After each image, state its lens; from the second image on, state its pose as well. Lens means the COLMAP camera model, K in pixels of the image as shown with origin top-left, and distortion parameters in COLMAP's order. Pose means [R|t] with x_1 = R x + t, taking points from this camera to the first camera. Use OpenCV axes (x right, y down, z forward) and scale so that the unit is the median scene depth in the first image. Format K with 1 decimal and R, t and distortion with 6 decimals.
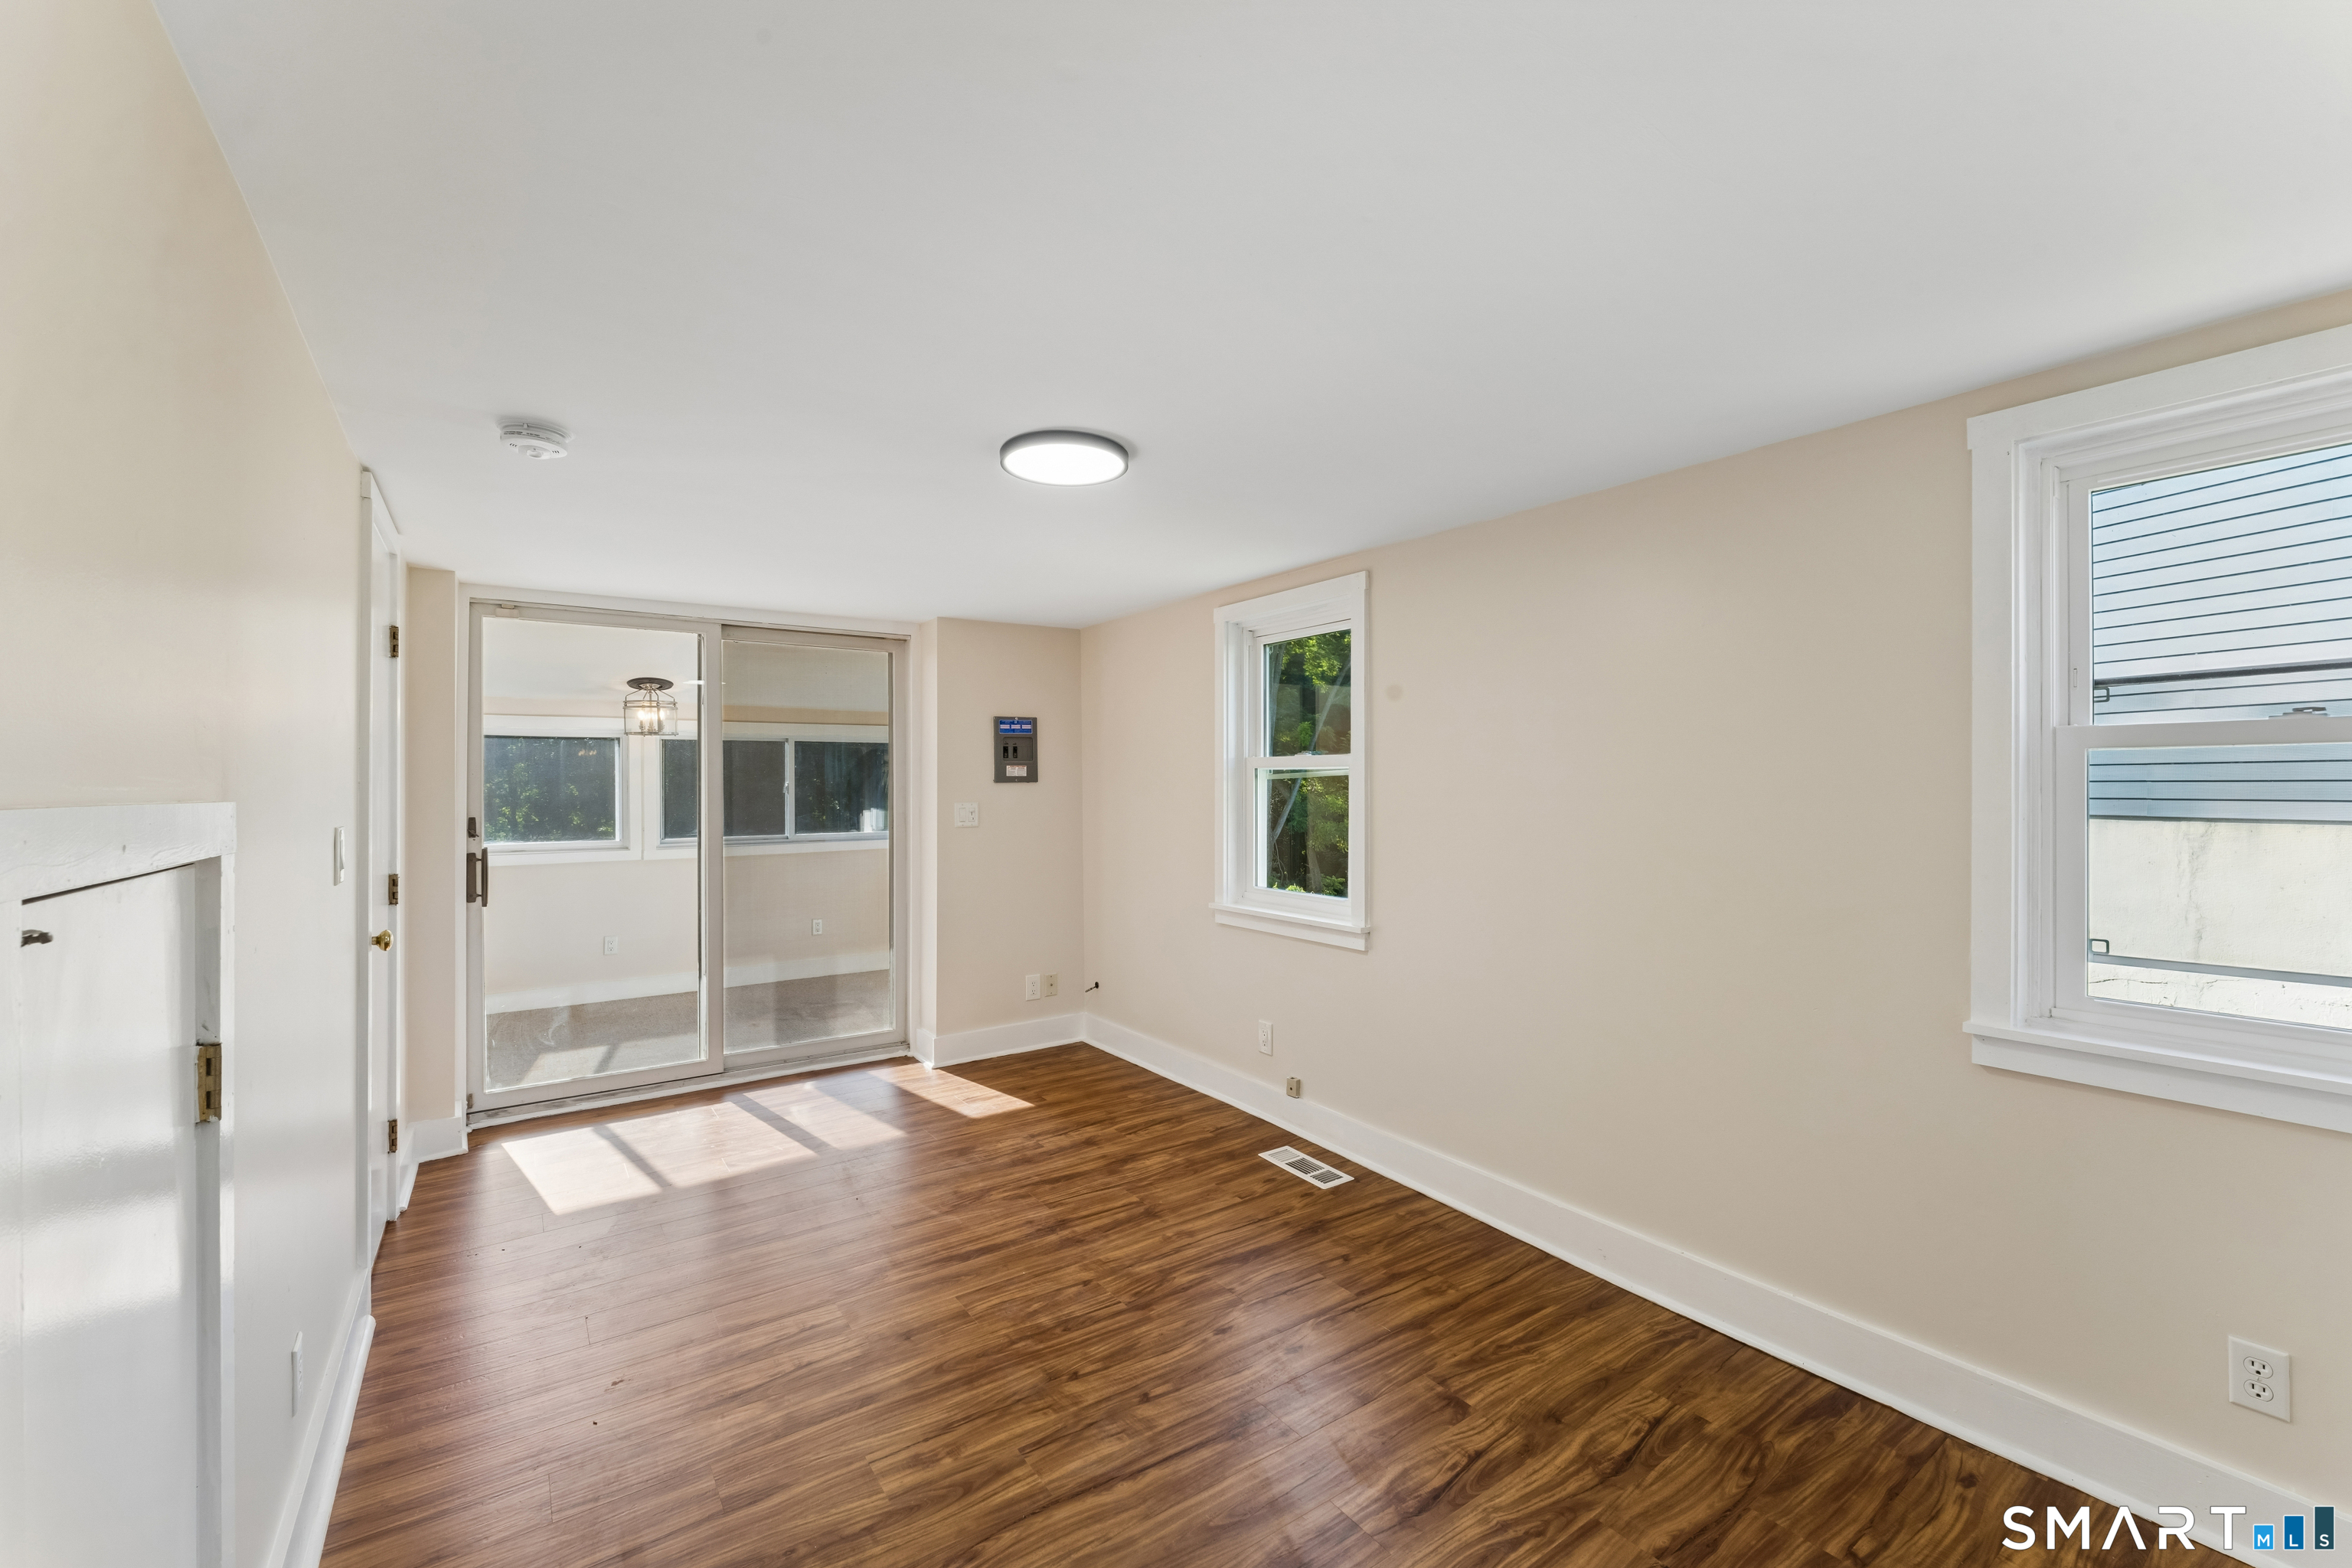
lens RADIAL K [[947.9, 0, 1147.3], [0, 947.9, 777.9], [0, 0, 1]] dist [0.003087, -0.001798]
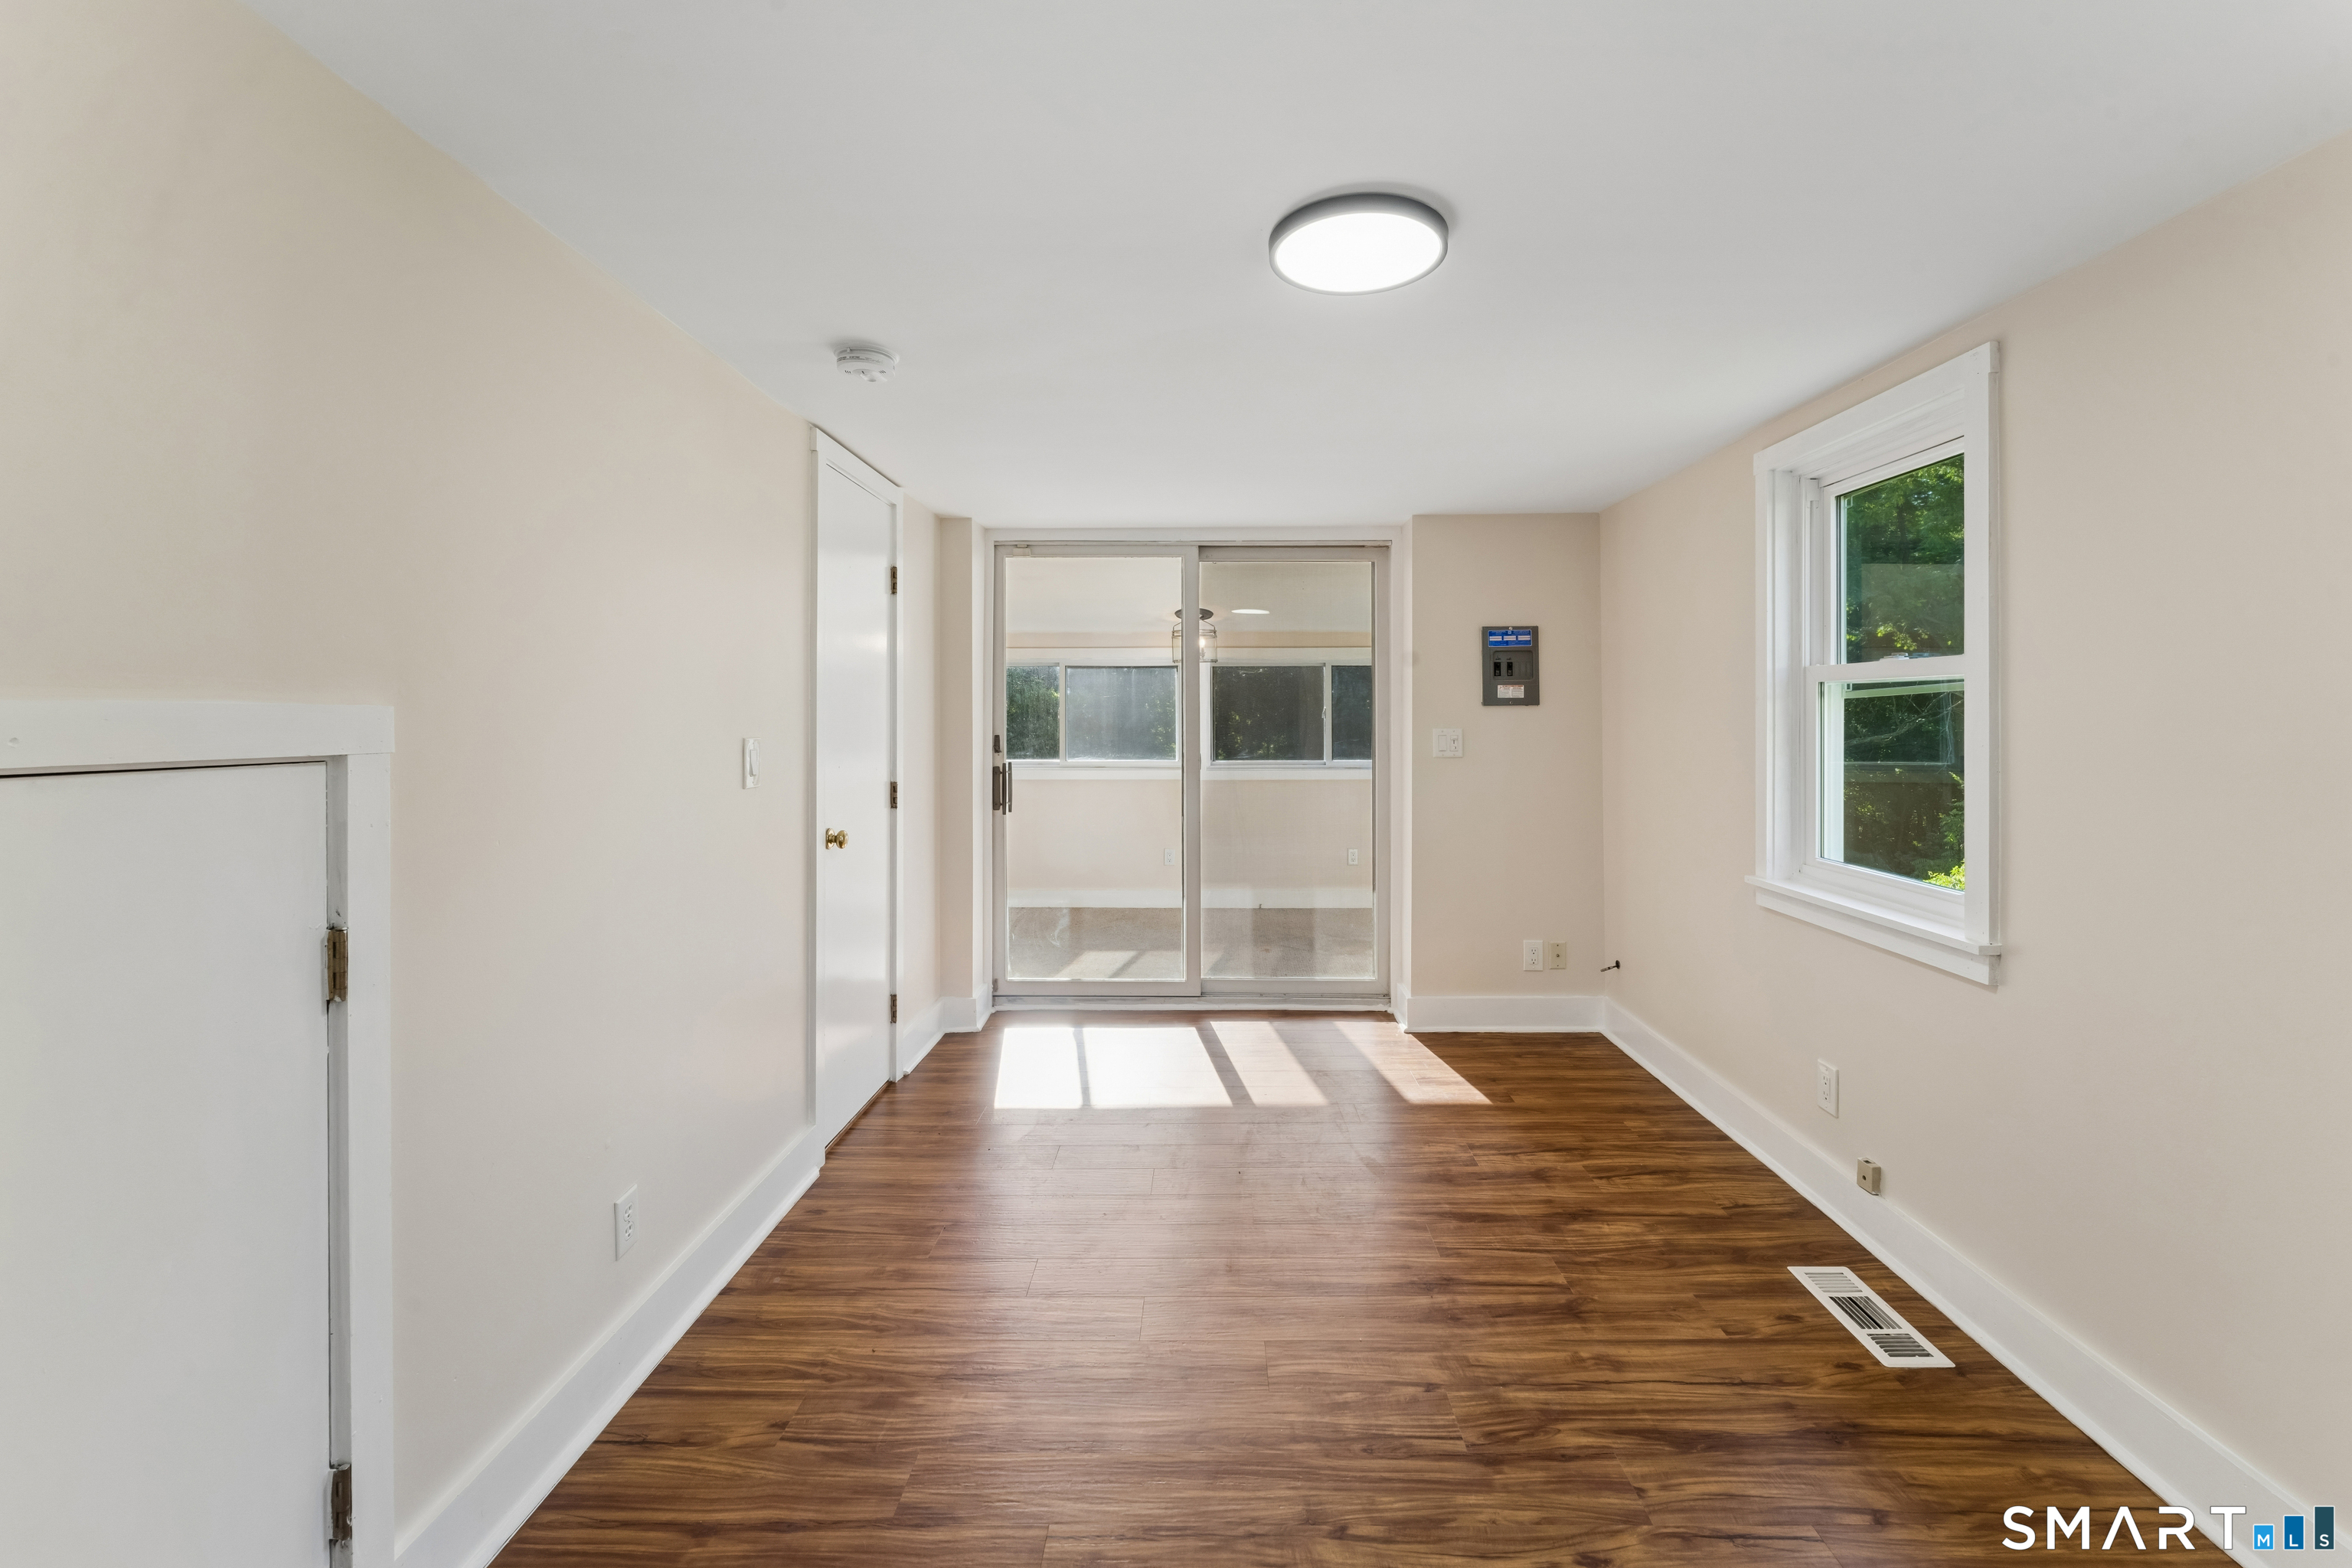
lens RADIAL K [[947.9, 0, 1218.9], [0, 947.9, 709.2], [0, 0, 1]] dist [0.003087, -0.001798]
pose [[0.829211, 0.001843, -0.558933, 0.150201], [-0.000994, 0.999998, 0.001822, 0.009046], [0.558935, -0.000955, 0.829211, 0.223944]]
